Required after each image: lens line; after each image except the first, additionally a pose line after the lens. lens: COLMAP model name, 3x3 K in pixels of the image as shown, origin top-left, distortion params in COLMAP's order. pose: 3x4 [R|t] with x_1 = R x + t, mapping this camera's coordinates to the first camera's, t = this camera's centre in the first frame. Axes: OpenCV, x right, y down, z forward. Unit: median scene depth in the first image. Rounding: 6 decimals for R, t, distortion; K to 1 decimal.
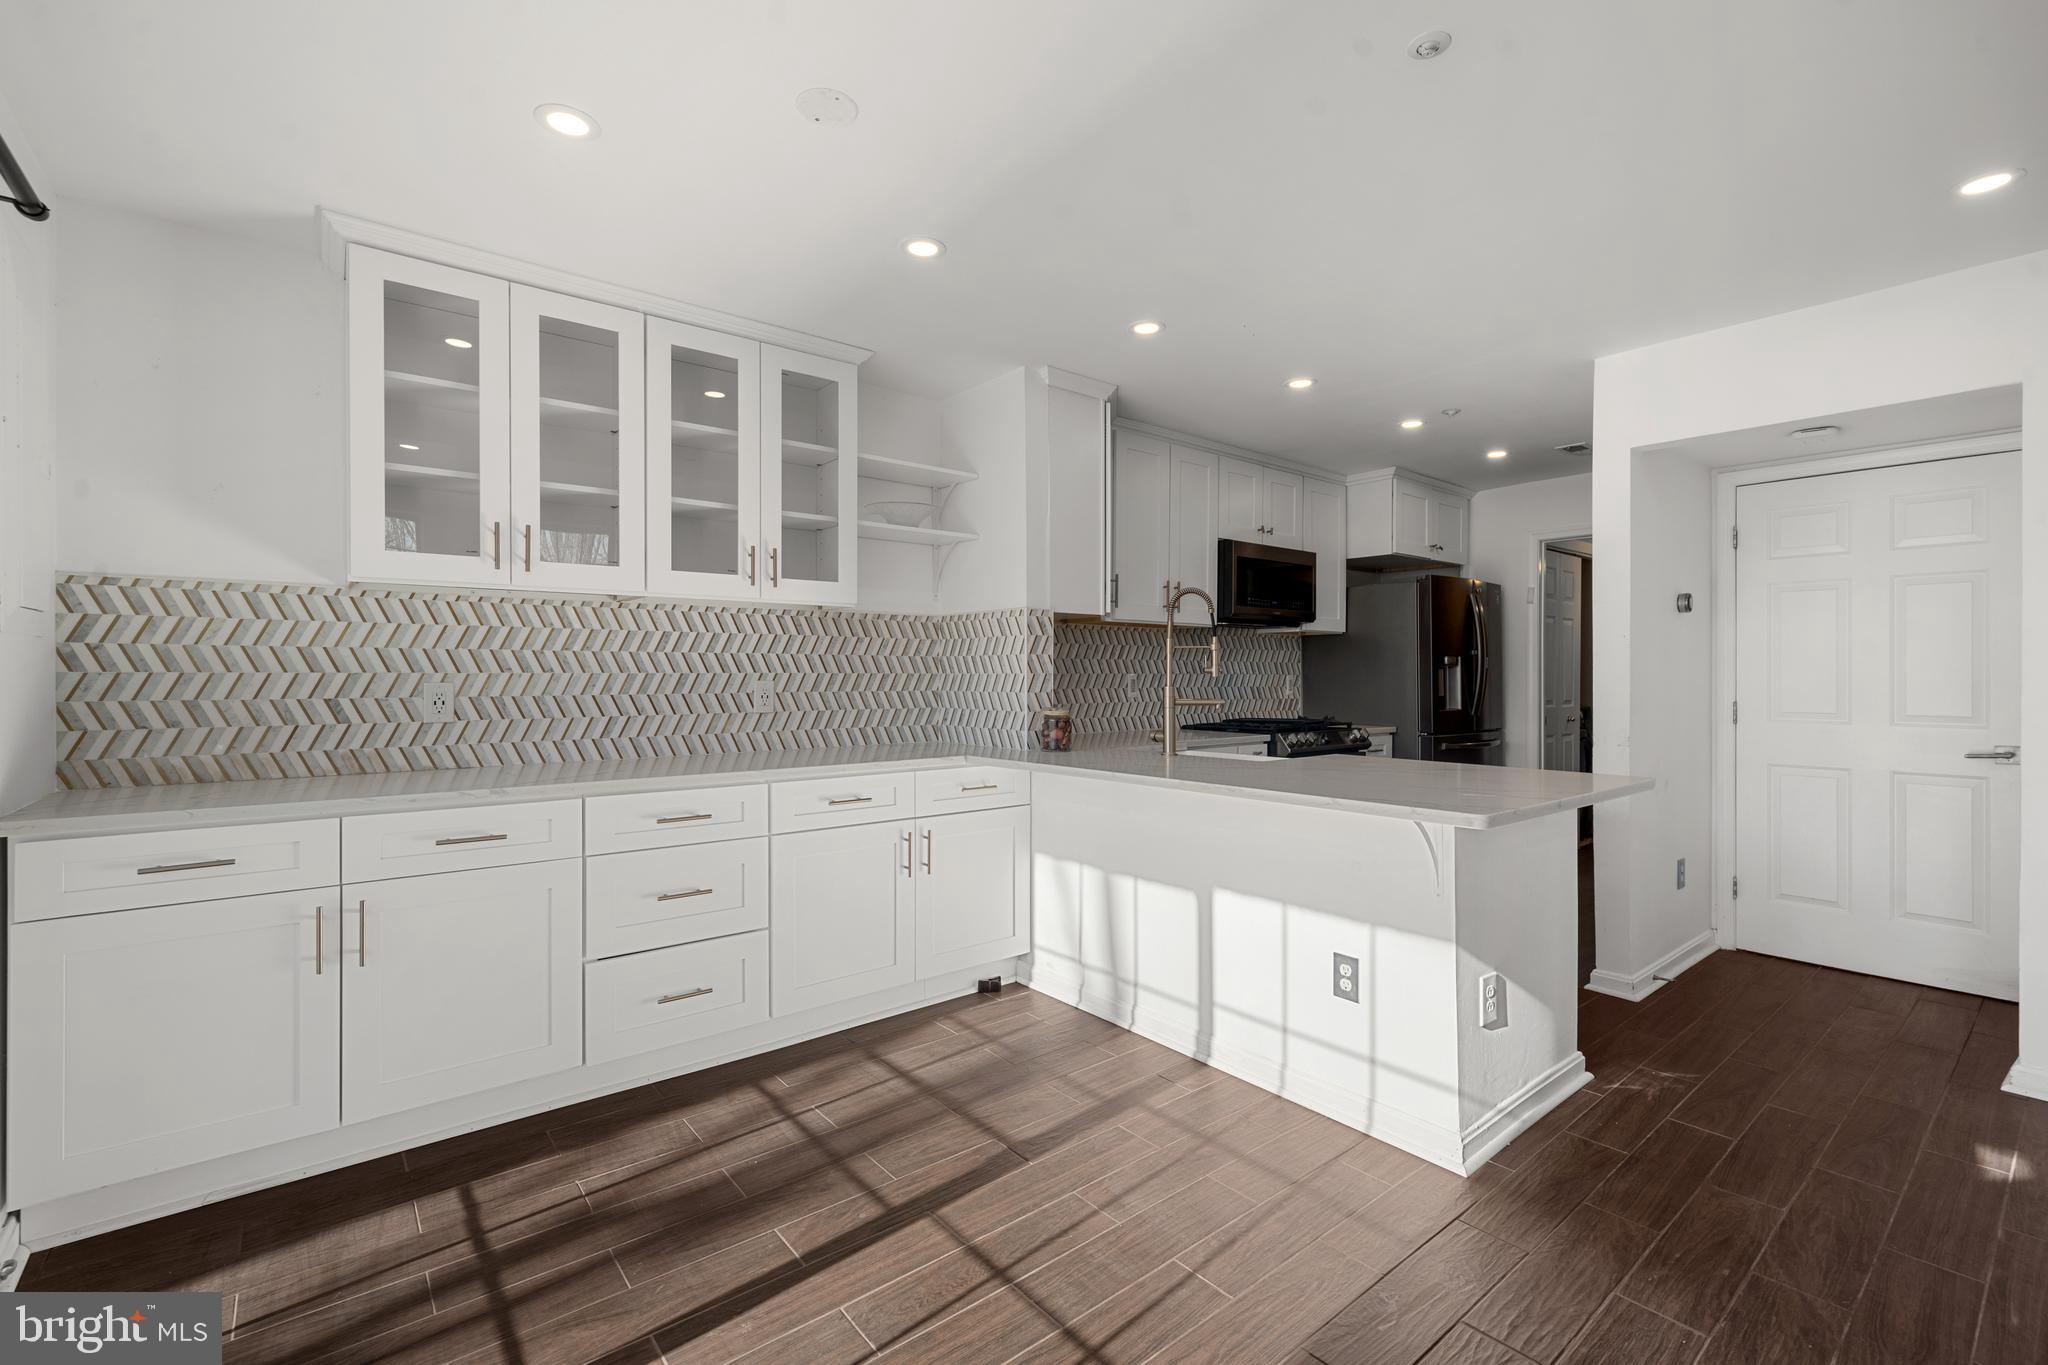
lens RADIAL K [[885.3, 0, 1018.8], [0, 885.3, 672.4], [0, 0, 1]] dist [-0.001088, -0.000272]
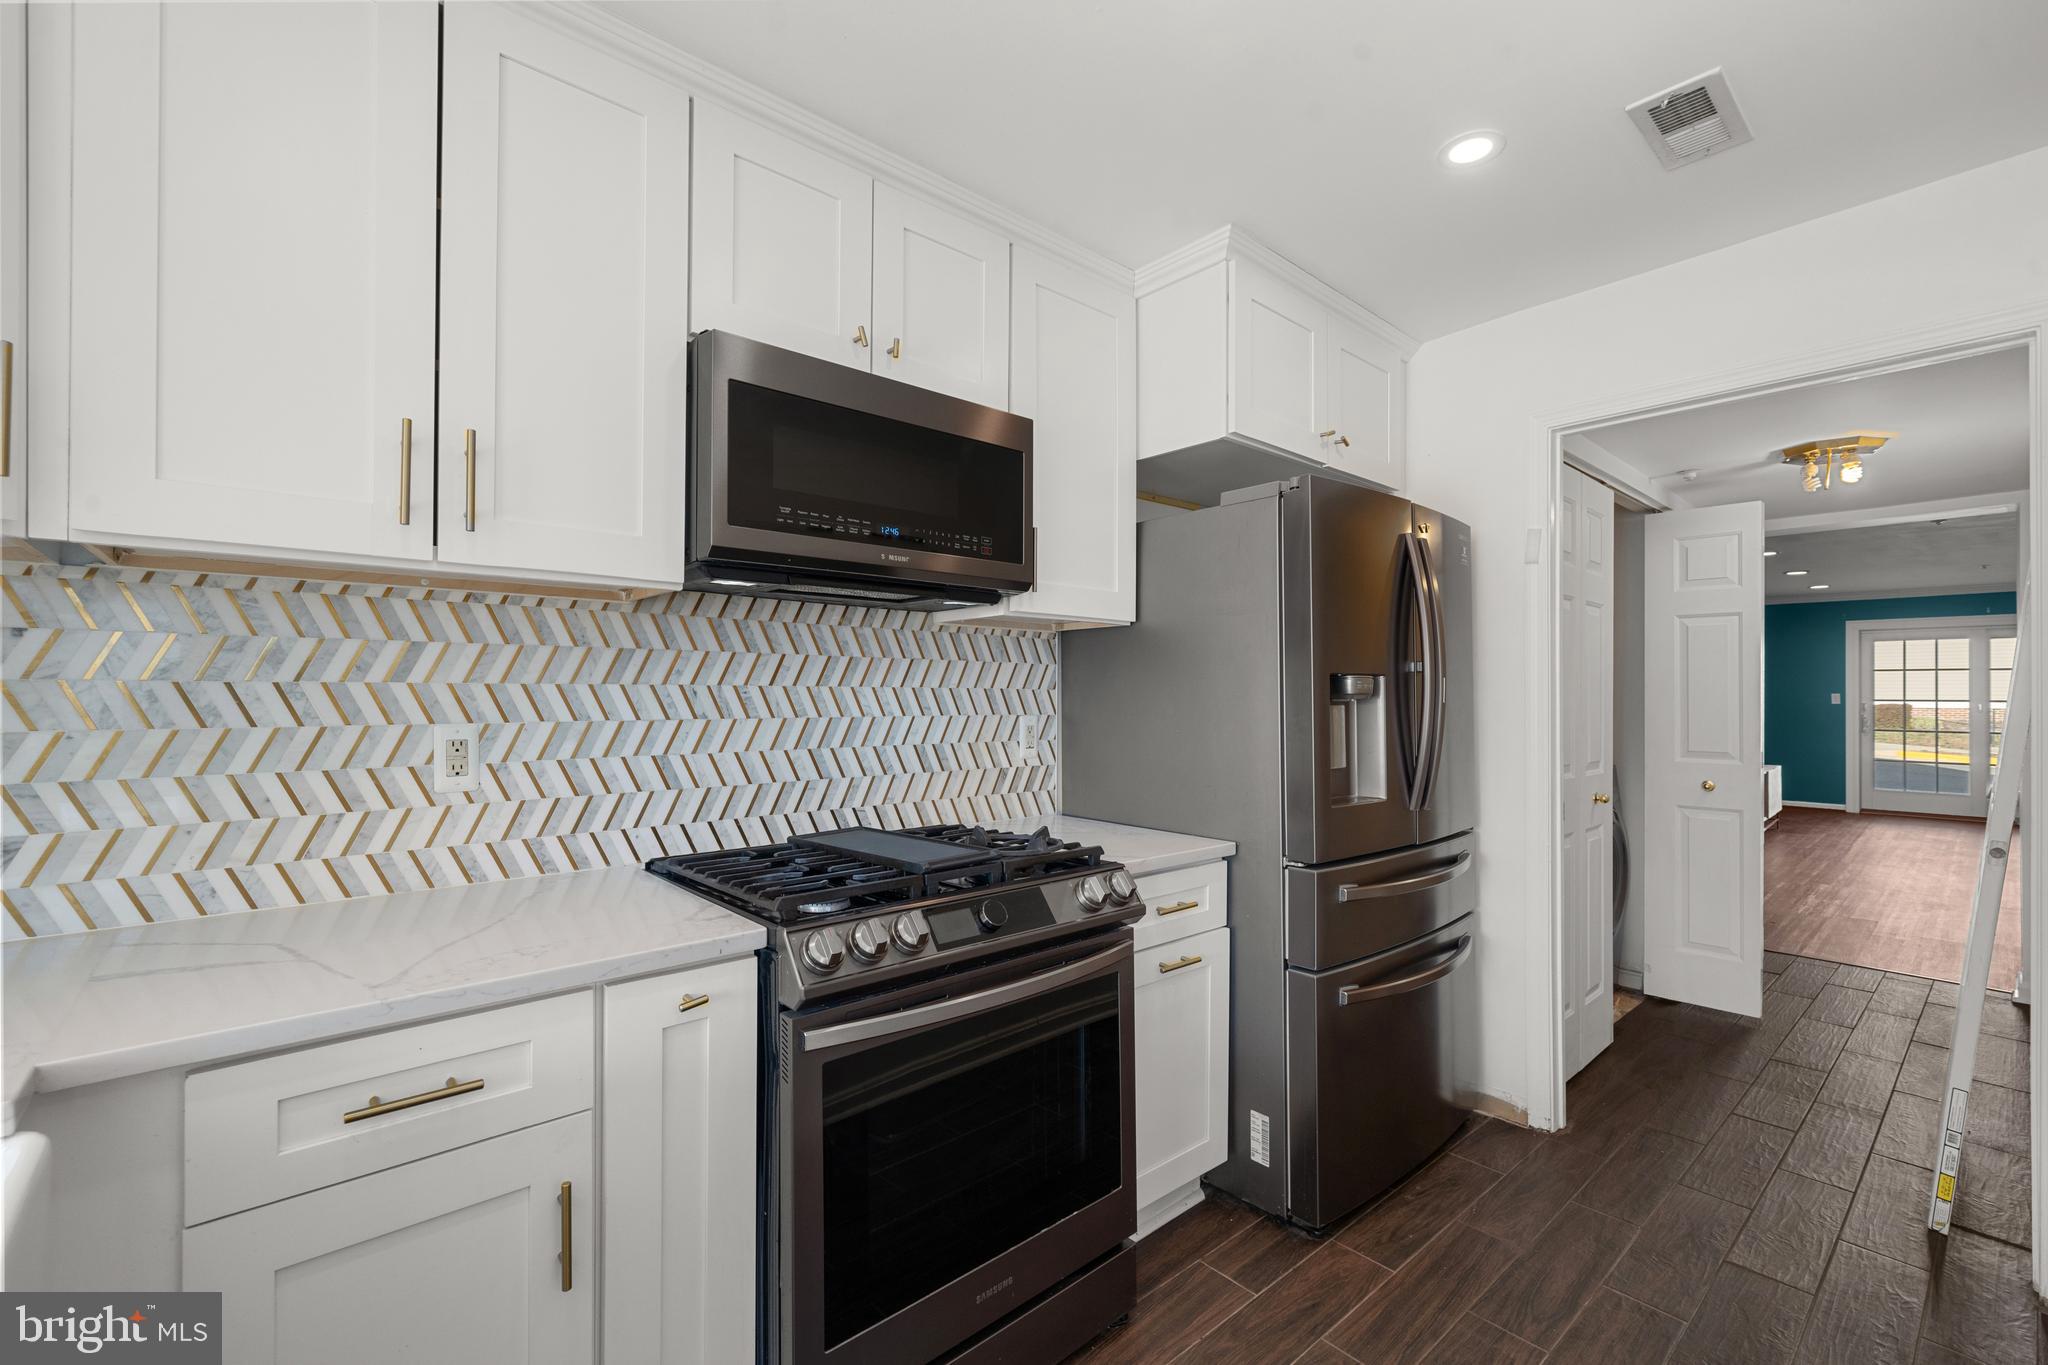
lens RADIAL K [[861.2, 0, 1022.2], [0, 861.2, 689.9], [0, 0, 1]] dist [-0.000255, -0.000065]
pose [[0.999107, 0.001352, 0.042230, 0.529888], [-0.001267, 0.999997, -0.002027, -0.017921], [-0.042233, 0.001972, 0.999106, 1.022632]]
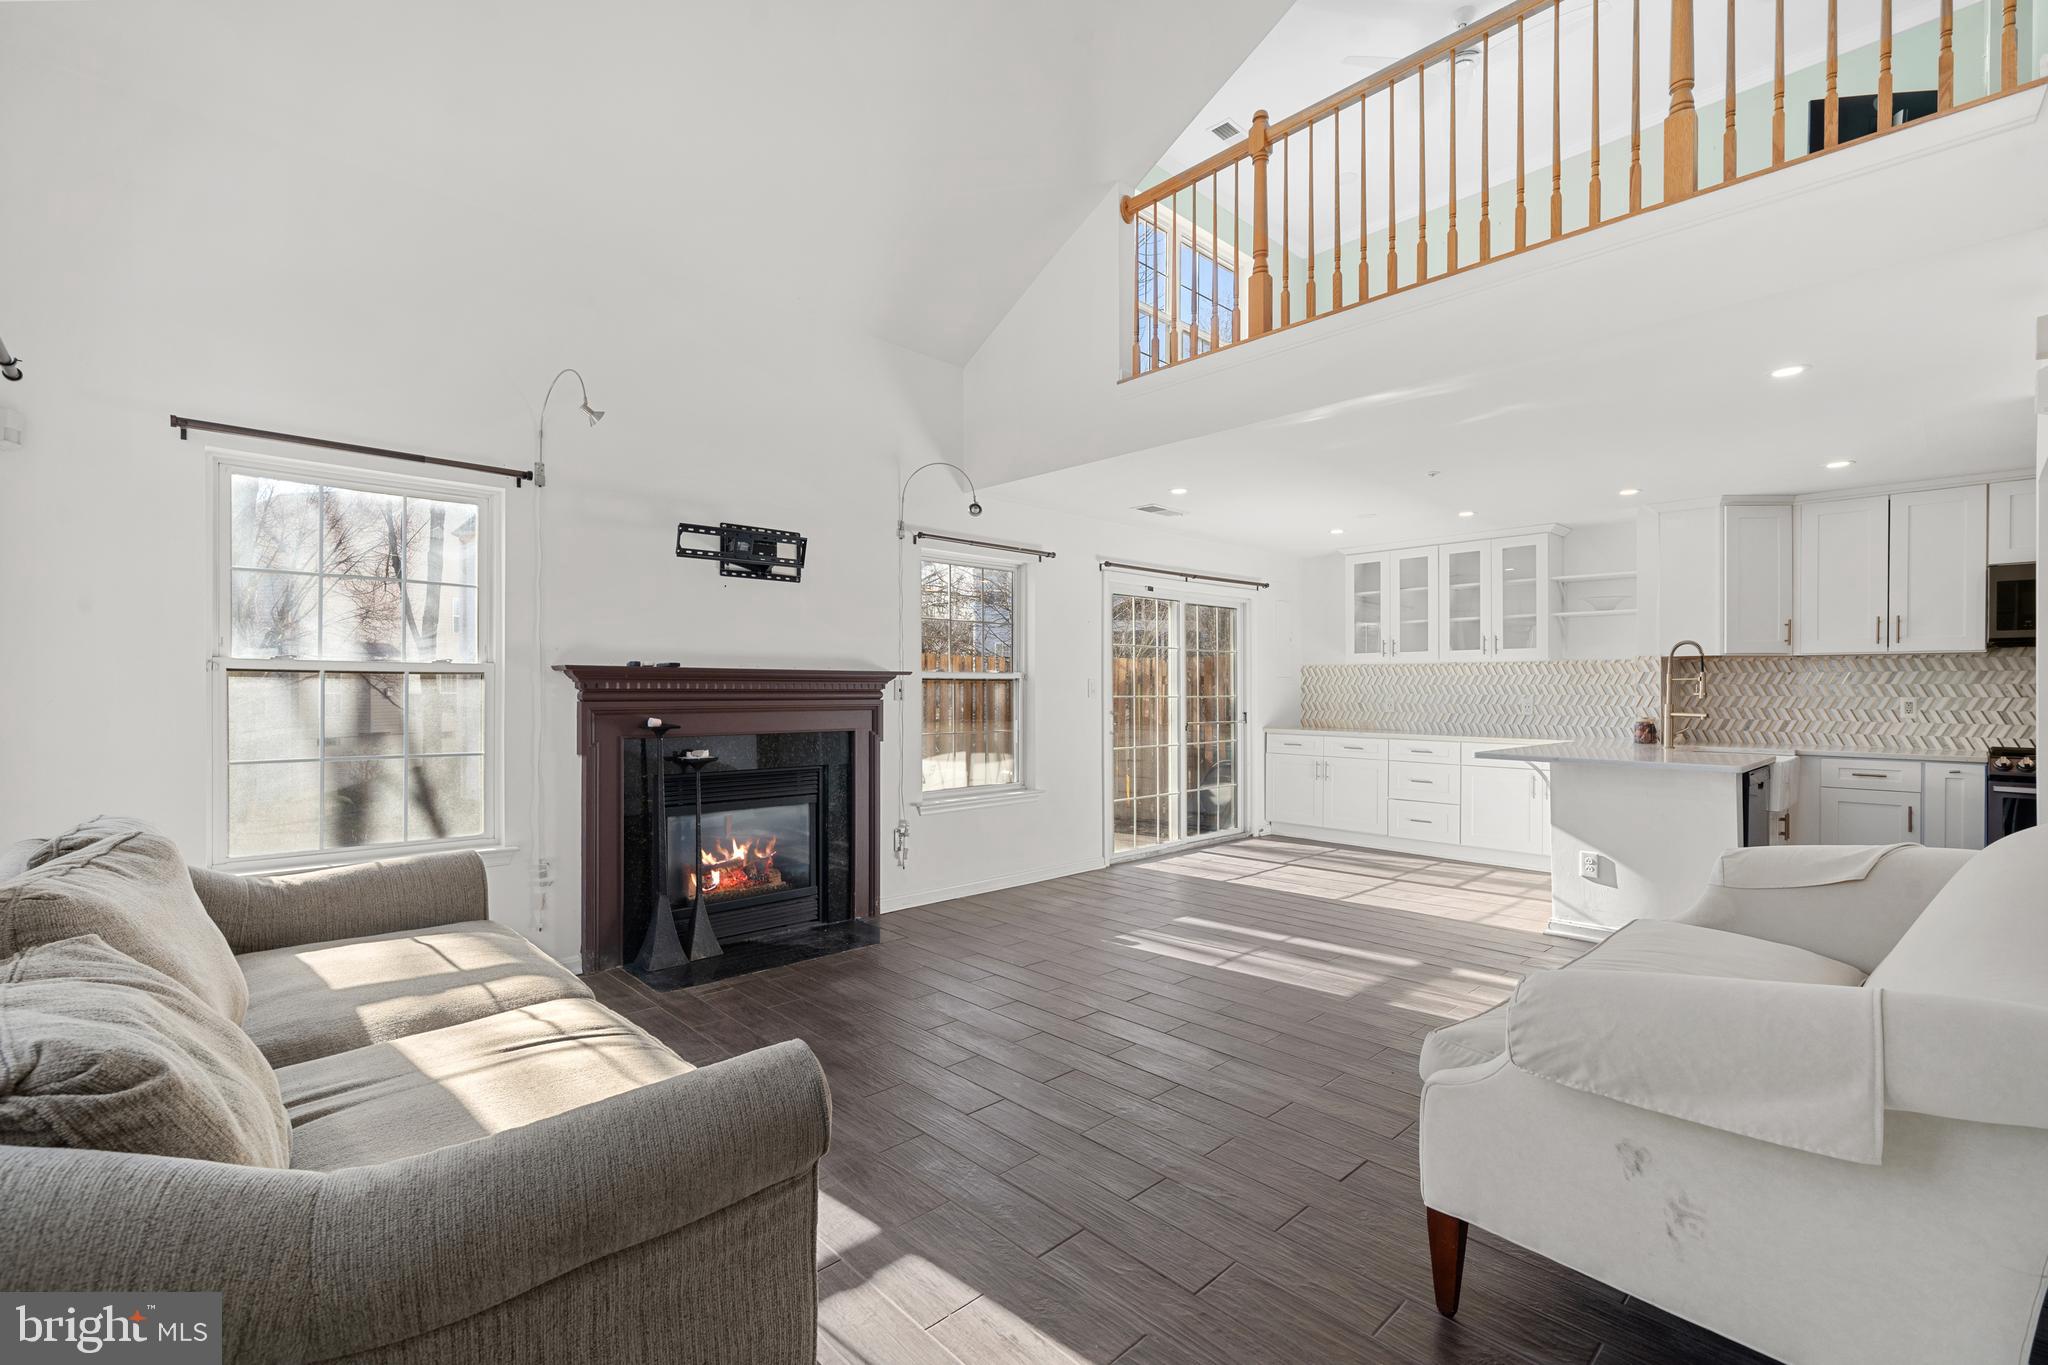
lens RADIAL K [[894.1, 0, 1026.5], [0, 894.1, 689.8], [0, 0, 1]] dist [0.000912, 0.000044]
pose [[0.079011, -0.000466, -0.996874, 1.813900], [-0.001065, 0.999999, -0.000552, -0.008816], [0.996873, 0.001105, 0.079010, -0.291589]]
